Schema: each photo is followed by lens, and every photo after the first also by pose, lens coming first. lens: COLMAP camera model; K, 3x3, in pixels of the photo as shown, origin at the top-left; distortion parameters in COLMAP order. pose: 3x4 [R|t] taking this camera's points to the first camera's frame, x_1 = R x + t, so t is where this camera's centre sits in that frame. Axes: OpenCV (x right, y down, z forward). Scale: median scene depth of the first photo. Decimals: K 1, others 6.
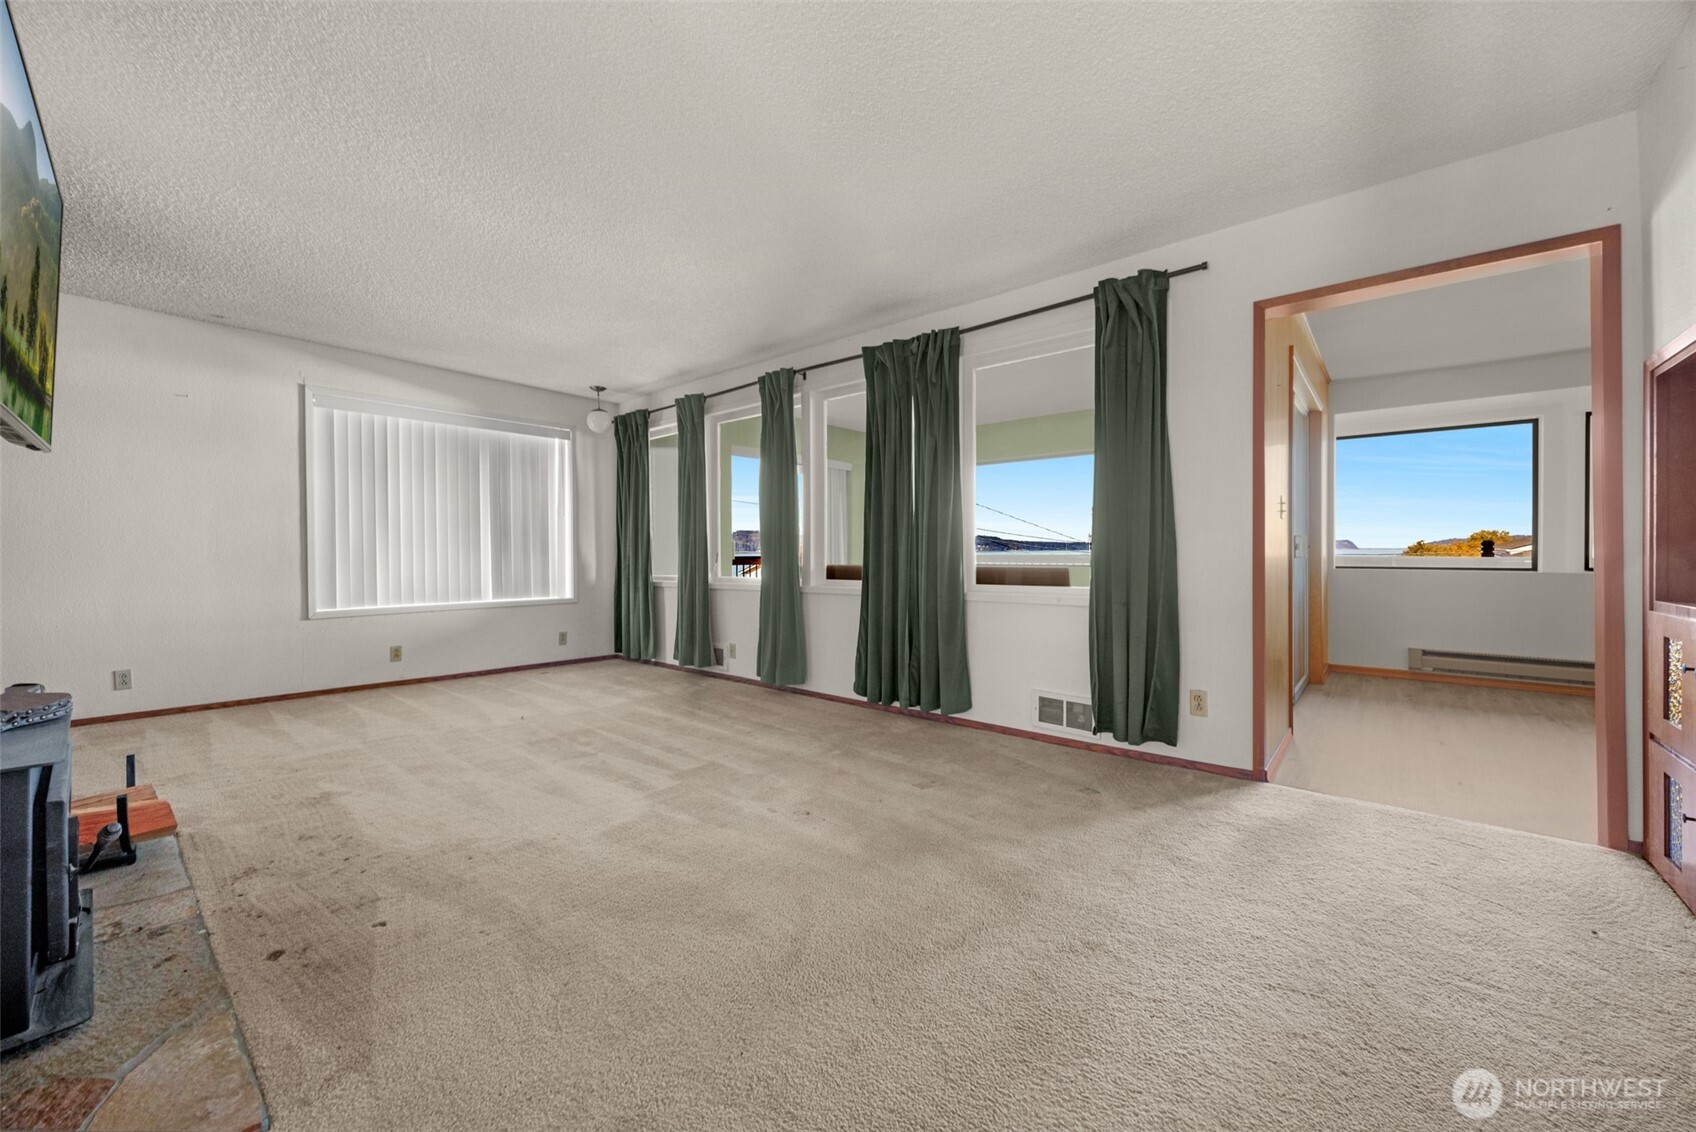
lens RADIAL K [[667.4, 0, 848.6], [0, 667.4, 558.0], [0, 0, 1]] dist [-0.002059, -0.000189]
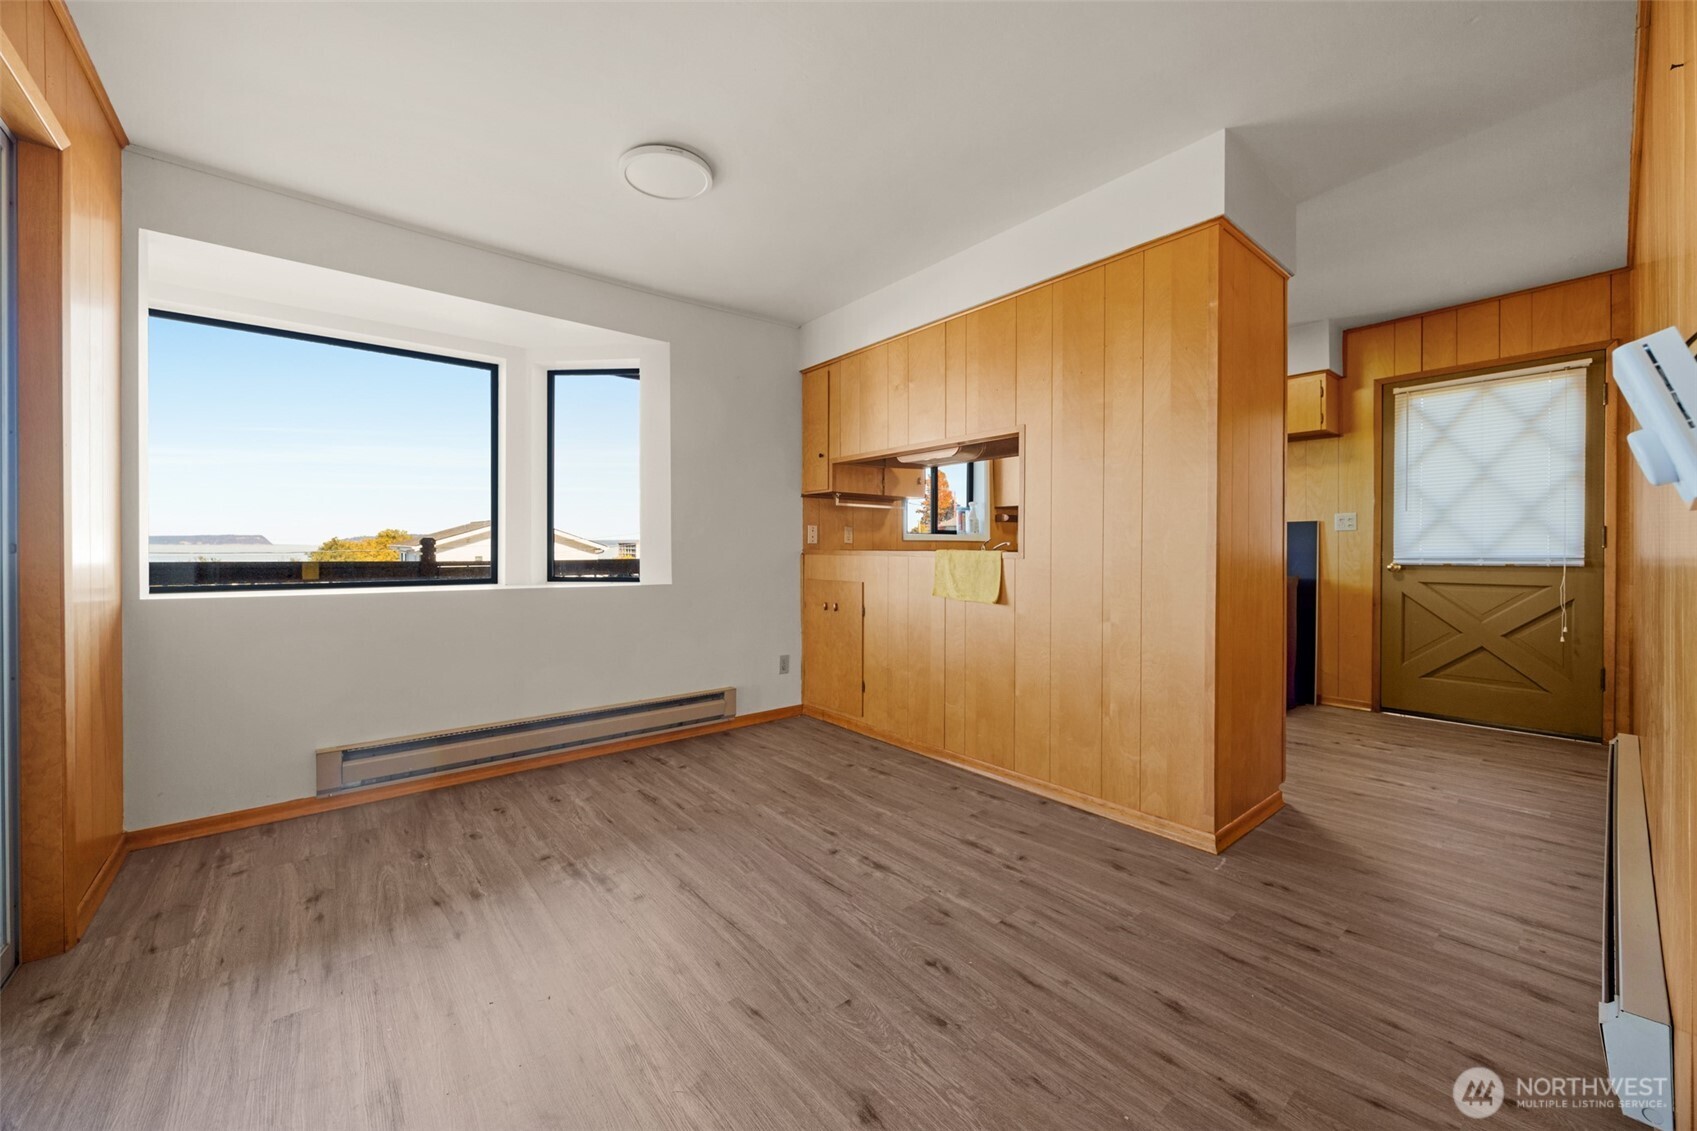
lens RADIAL K [[667.8, 0, 849.1], [0, 667.8, 557.5], [0, 0, 1]] dist [-0.002059, -0.000189]
pose [[0.203125, -0.007219, 0.979126, 0.418411], [0.002116, 0.999974, 0.006934, -0.012370], [-0.979151, 0.000663, 0.203135, 0.489646]]
